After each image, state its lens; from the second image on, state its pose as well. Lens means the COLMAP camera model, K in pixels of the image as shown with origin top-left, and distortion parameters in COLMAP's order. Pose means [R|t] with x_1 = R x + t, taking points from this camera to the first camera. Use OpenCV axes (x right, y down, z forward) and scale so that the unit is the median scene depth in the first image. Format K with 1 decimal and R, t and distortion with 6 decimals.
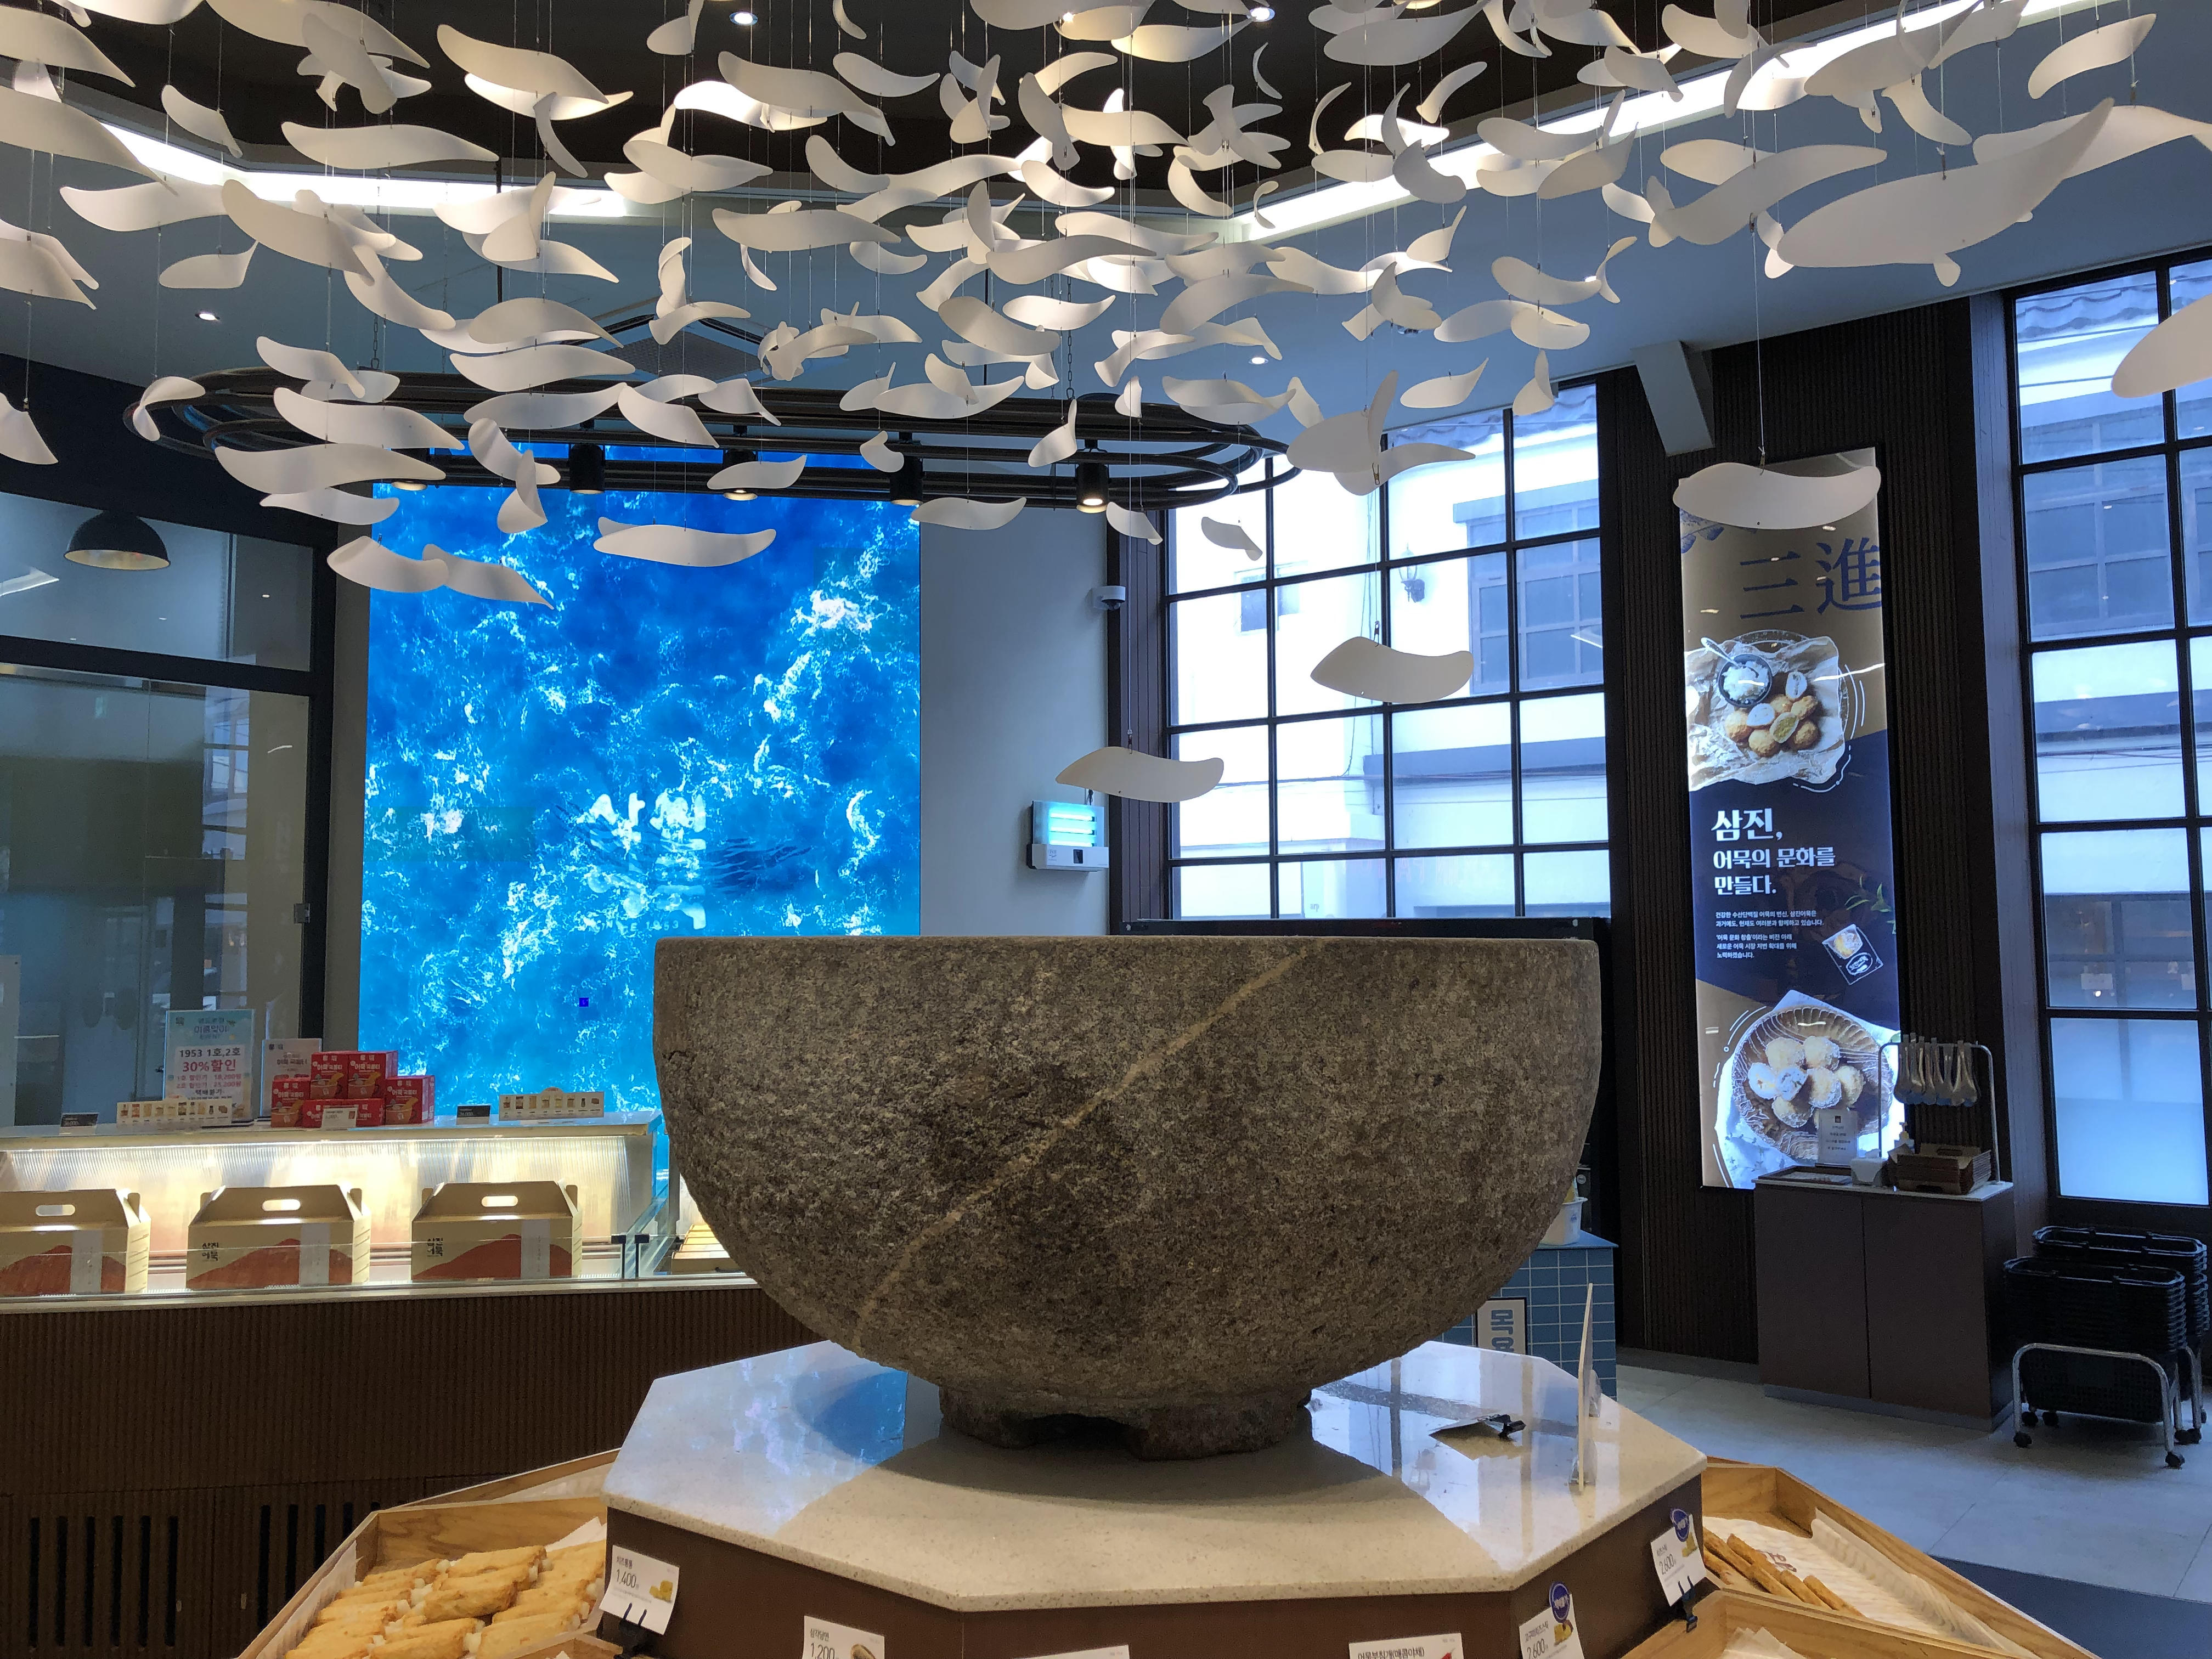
lens RADIAL K [[1801.8, 0, 1106.0], [0, 1801.8, 829.5], [0, 0, 1]] dist [0.043347, -0.000627]
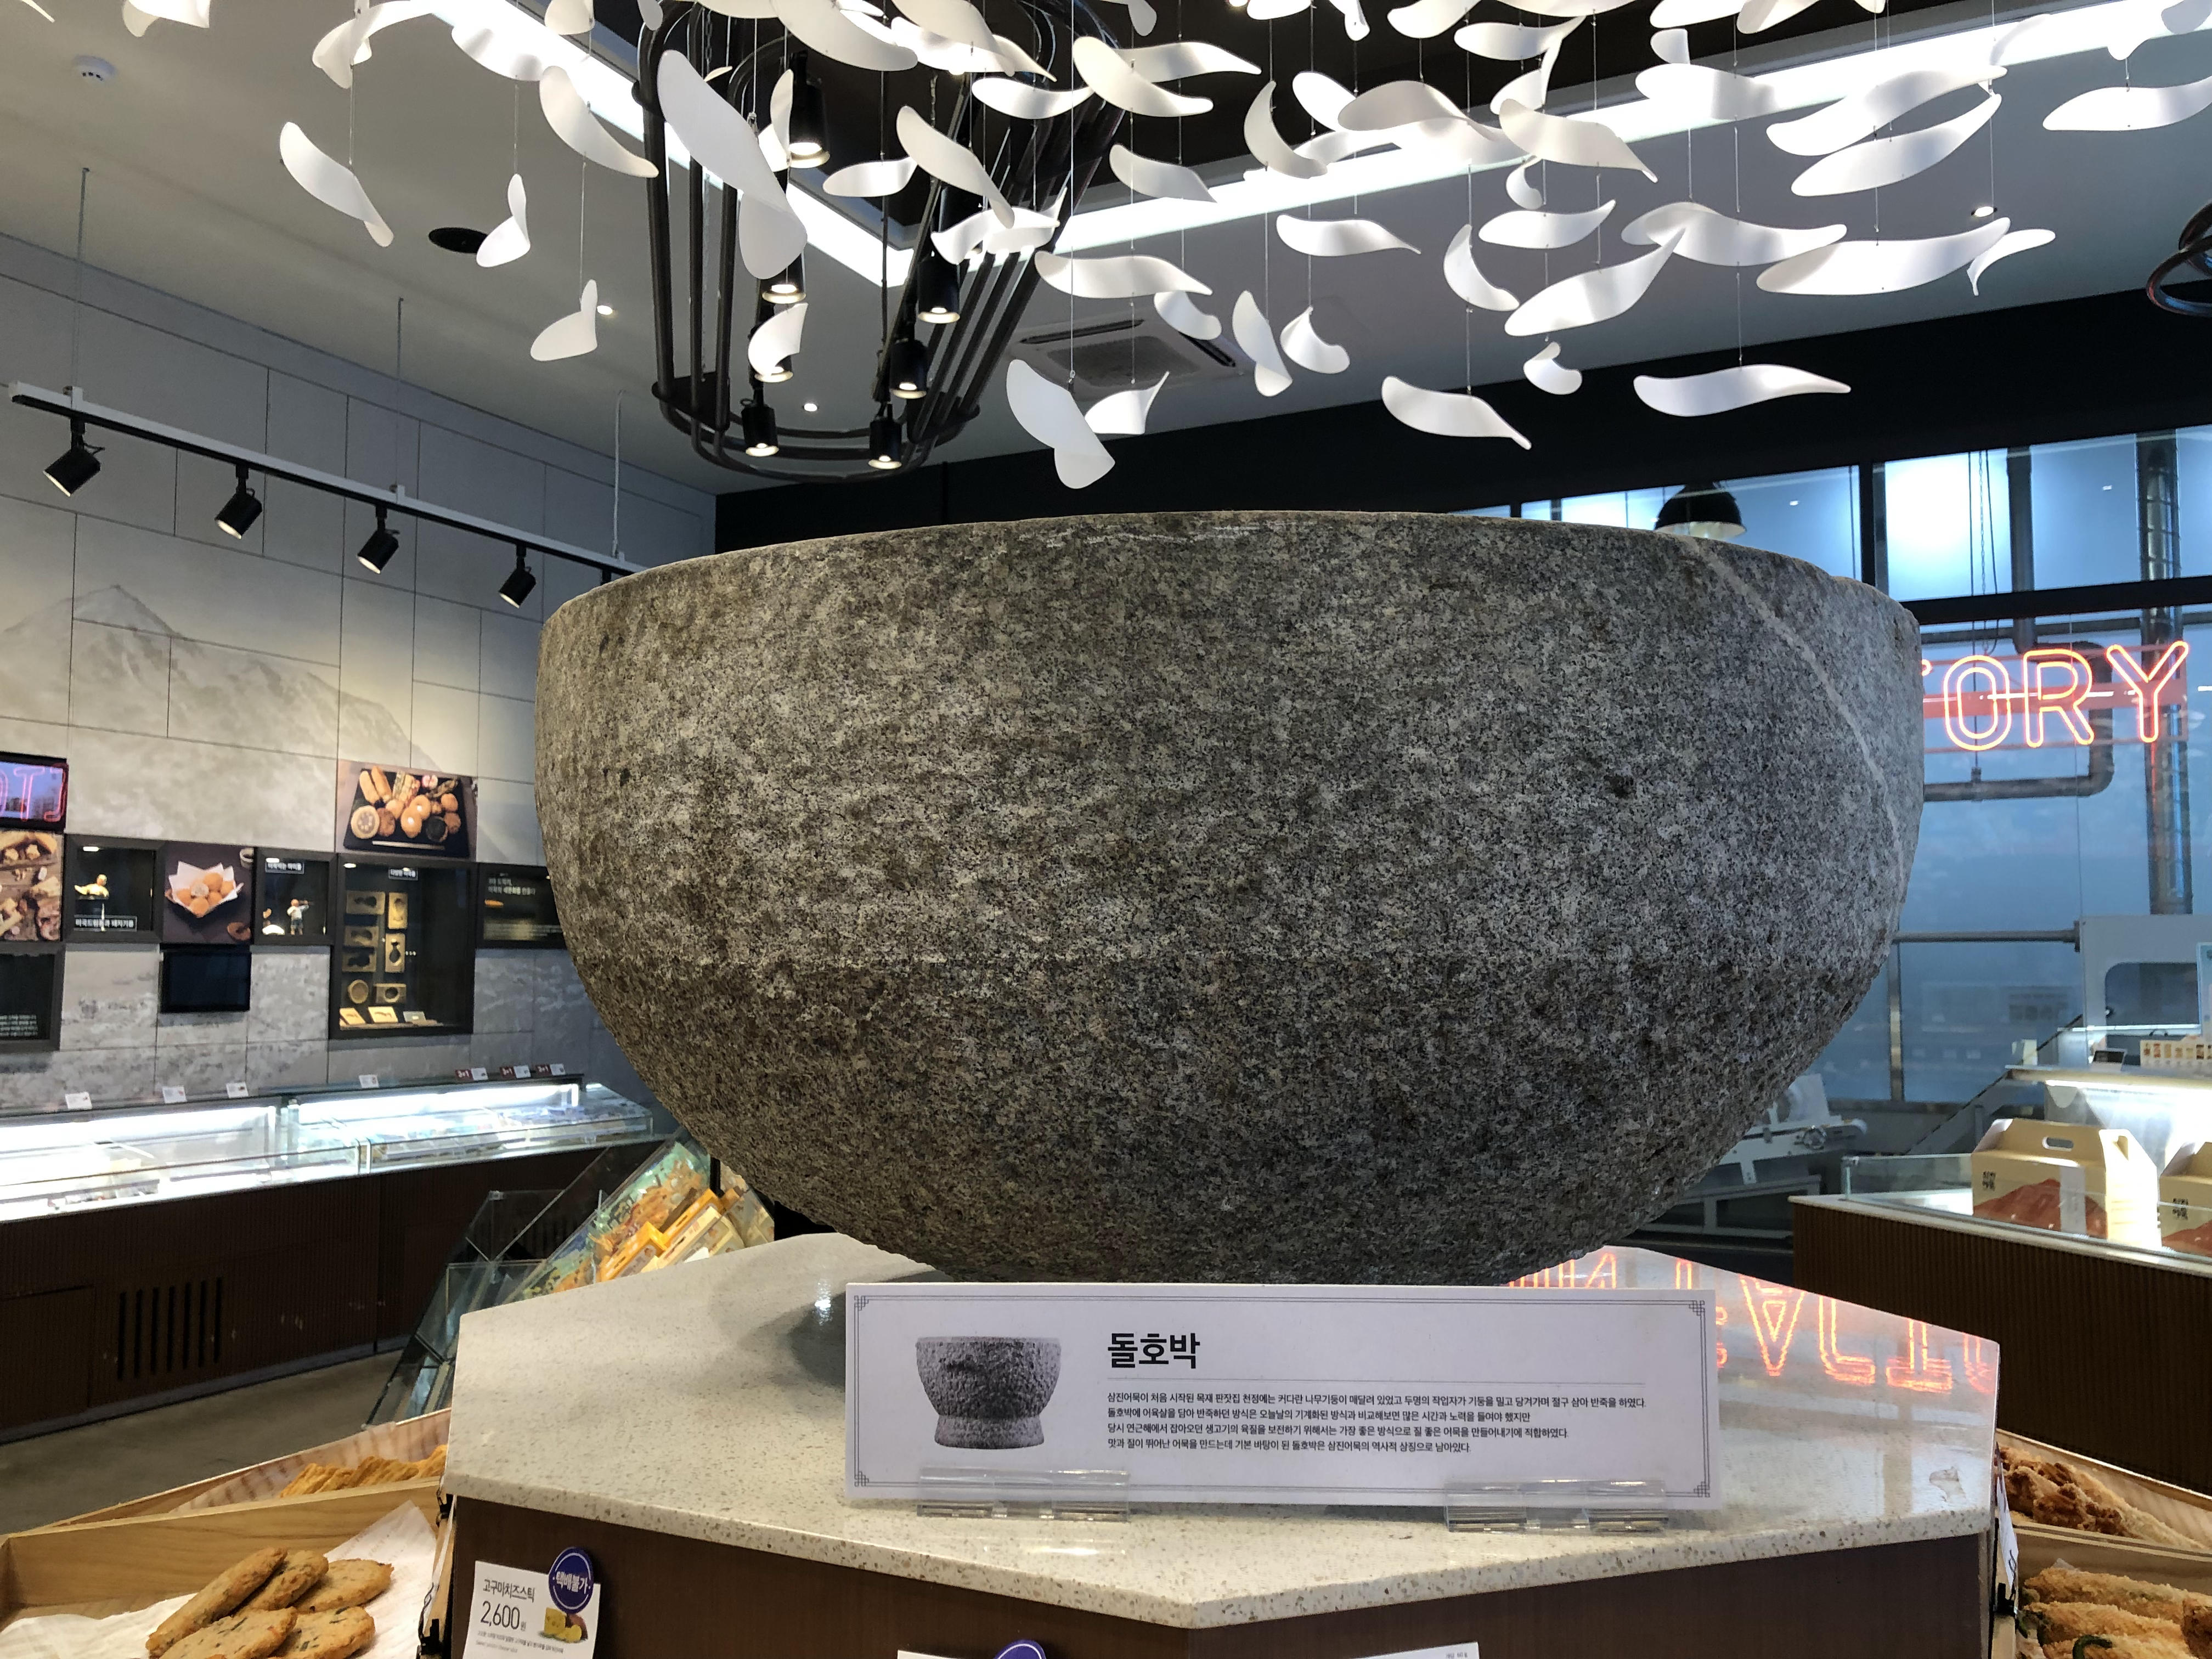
lens RADIAL K [[1811.1, 0, 1106.0], [0, 1811.1, 829.5], [0, 0, 1]] dist [0.002022, -0.001025]
pose [[0.200718, -0.069088, -0.977210, 0.862808], [0.064711, 0.996267, -0.057143, 0.203758], [0.977510, -0.051767, 0.204439, 1.009308]]
